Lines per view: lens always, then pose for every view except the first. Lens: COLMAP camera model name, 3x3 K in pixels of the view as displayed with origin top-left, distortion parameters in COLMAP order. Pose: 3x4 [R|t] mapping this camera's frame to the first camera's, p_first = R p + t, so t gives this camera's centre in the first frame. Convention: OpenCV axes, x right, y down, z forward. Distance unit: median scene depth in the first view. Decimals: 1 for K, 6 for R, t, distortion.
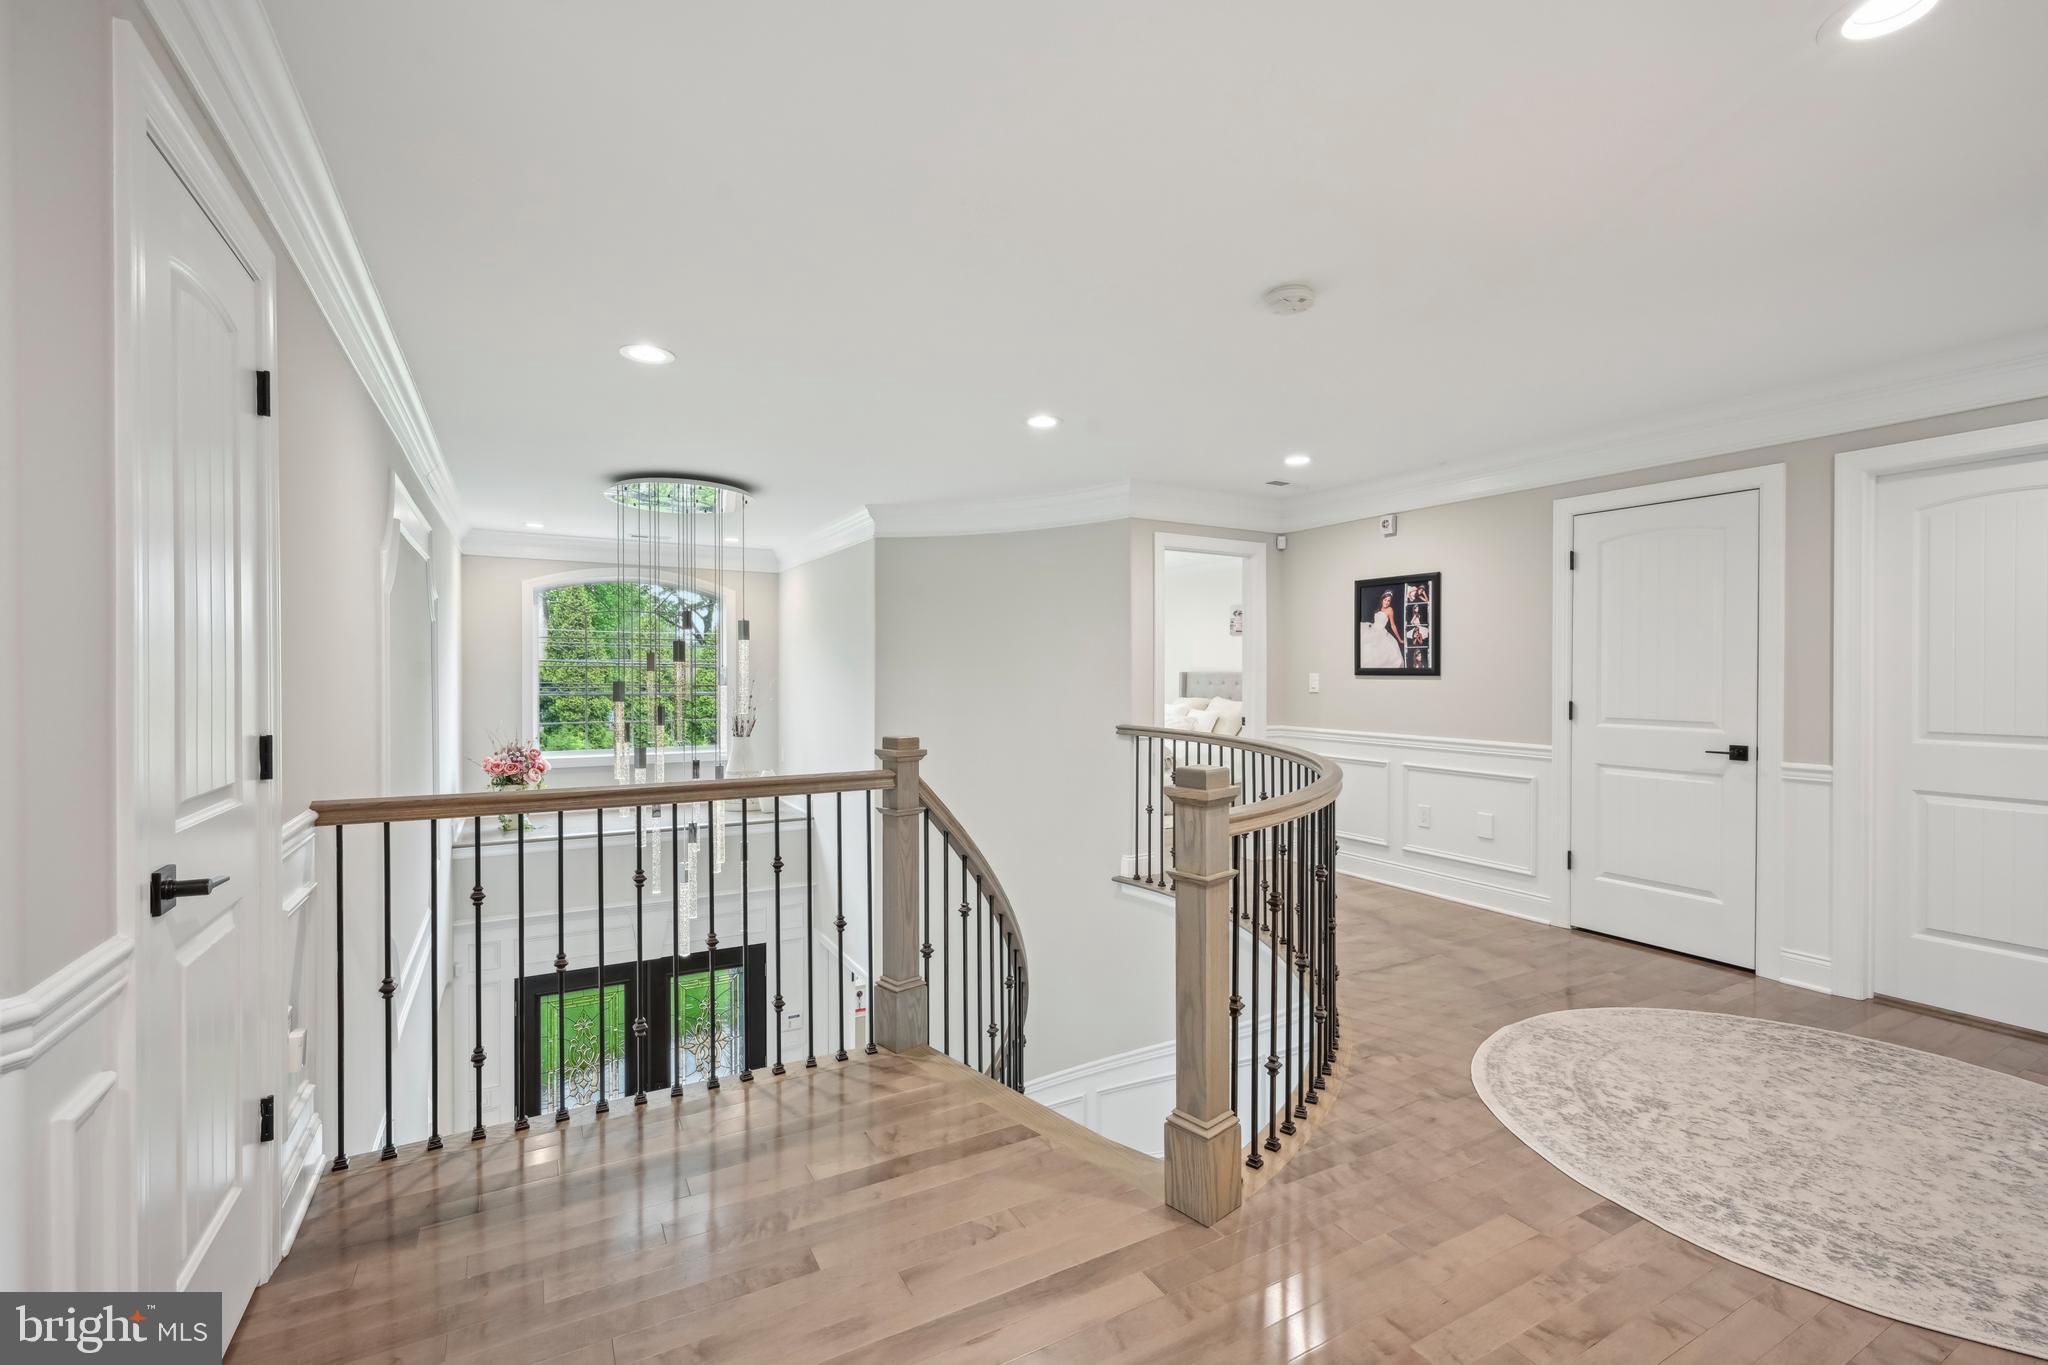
lens RADIAL K [[875.7, 0, 1024.5], [0, 875.7, 673.7], [0, 0, 1]] dist [0.001458, 0.000143]
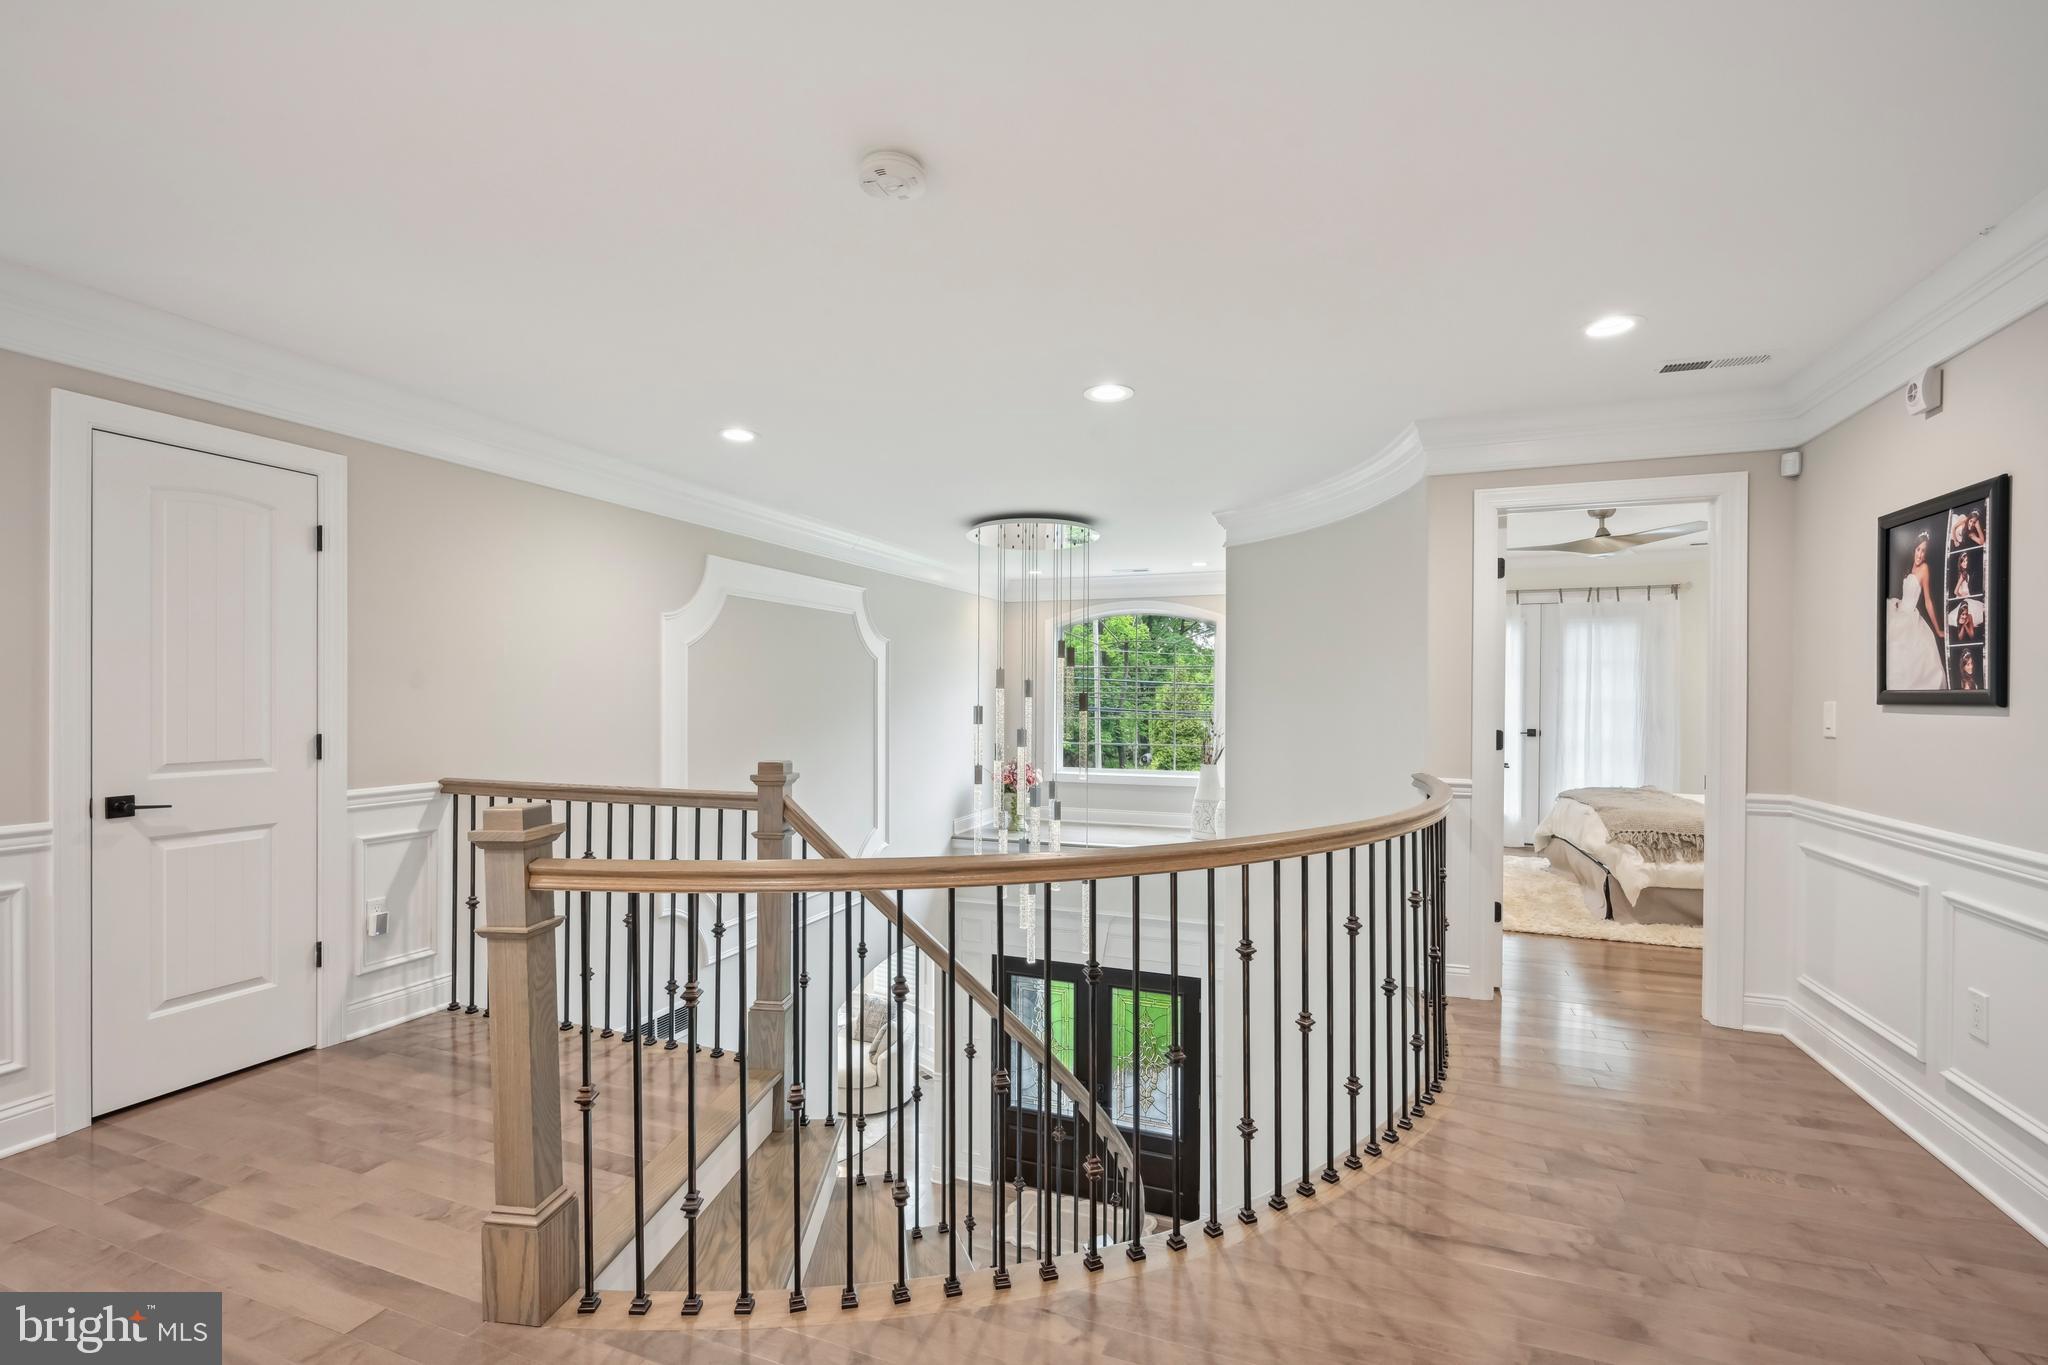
lens RADIAL K [[893.2, 0, 1044.6], [0, 893.2, 699.0], [0, 0, 1]] dist [-0.001200, 0.000247]
pose [[0.650379, 0.001729, -0.759608, 0.484237], [-0.001782, 0.999998, 0.000751, -0.001145], [0.759608, 0.000866, 0.650381, 0.321974]]
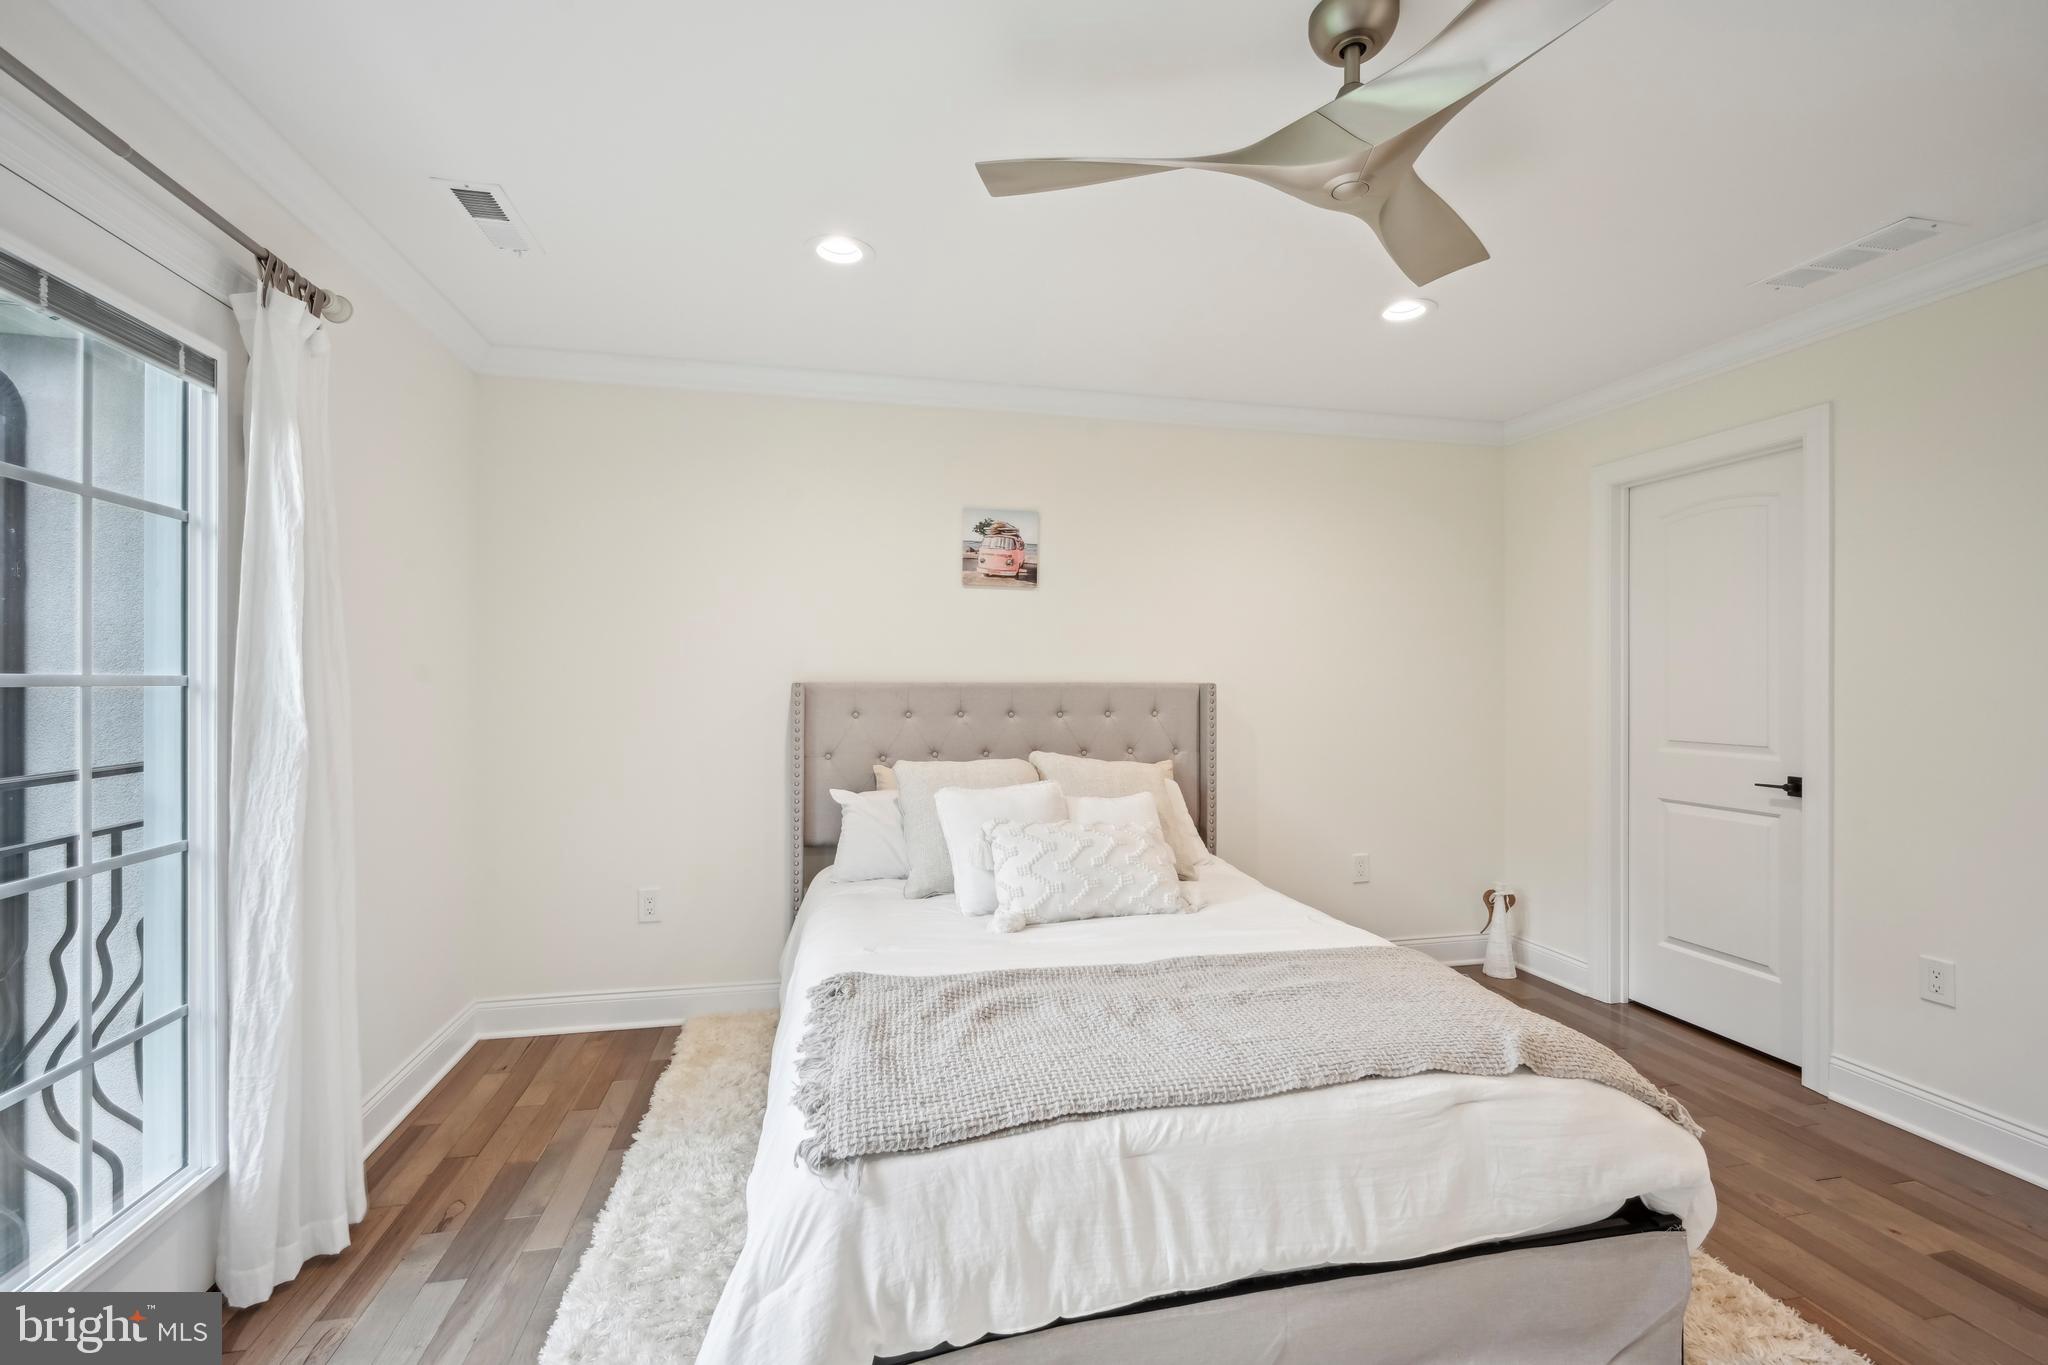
lens RADIAL K [[911.9, 0, 1024.0], [0, 911.9, 682.5], [0, 0, 1]] dist [0.001221, -0.000183]
pose [[0.290837, -0.007170, 0.956746, -0.188559], [-0.000262, 0.999971, 0.007573, -0.008864], [-0.956773, -0.002453, 0.290827, 1.515744]]
